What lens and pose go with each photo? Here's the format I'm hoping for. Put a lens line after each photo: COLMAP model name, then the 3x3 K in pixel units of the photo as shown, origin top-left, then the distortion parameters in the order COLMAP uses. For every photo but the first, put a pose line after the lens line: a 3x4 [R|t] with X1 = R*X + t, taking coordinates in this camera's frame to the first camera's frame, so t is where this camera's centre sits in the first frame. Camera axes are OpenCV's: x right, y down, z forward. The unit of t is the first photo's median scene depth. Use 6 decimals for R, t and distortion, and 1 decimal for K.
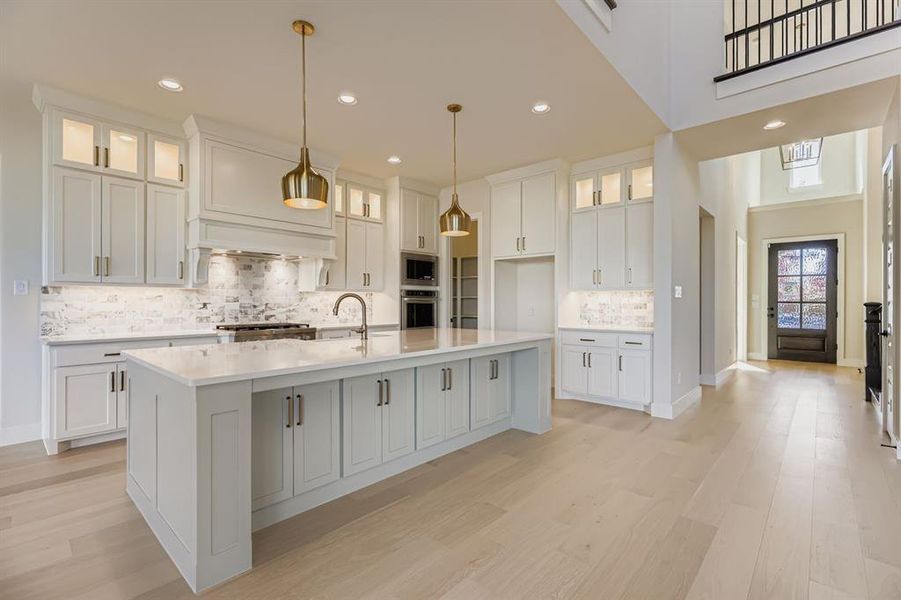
lens RADIAL K [[401.7, 0, 442.0], [0, 401.7, 301.3], [0, 0, 1]] dist [-0.000924, -0.000026]
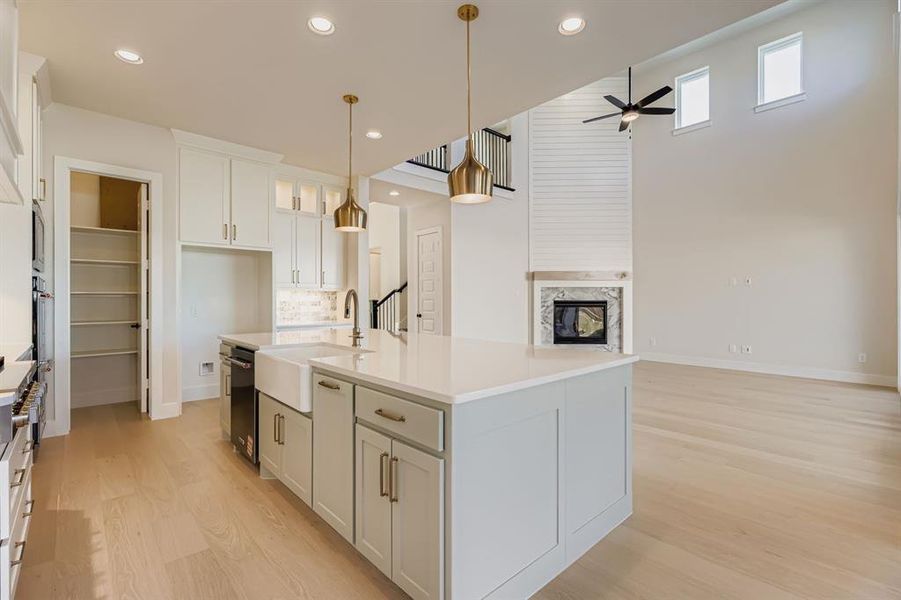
lens RADIAL K [[412.4, 0, 453.7], [0, 412.4, 303.4], [0, 0, 1]] dist [-0.000274, 0.000001]
pose [[0.089517, -0.010480, 0.995930, -0.799998], [-0.001240, 0.999943, 0.010633, -0.001215], [-0.995984, -0.002187, 0.089499, 0.566836]]
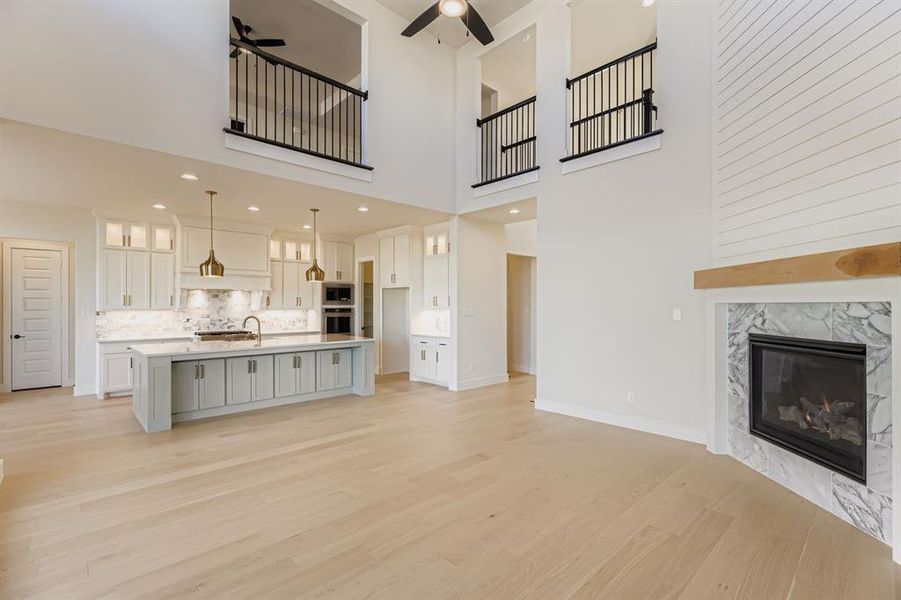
lens RADIAL K [[412.4, 0, 453.7], [0, 412.4, 303.4], [0, 0, 1]] dist [-0.000274, 0.000001]
pose [[0.997262, -0.000487, -0.073954, 0.600644], [0.000444, 1.000000, -0.000606, -0.054421], [0.073954, 0.000572, 0.997261, -0.590721]]
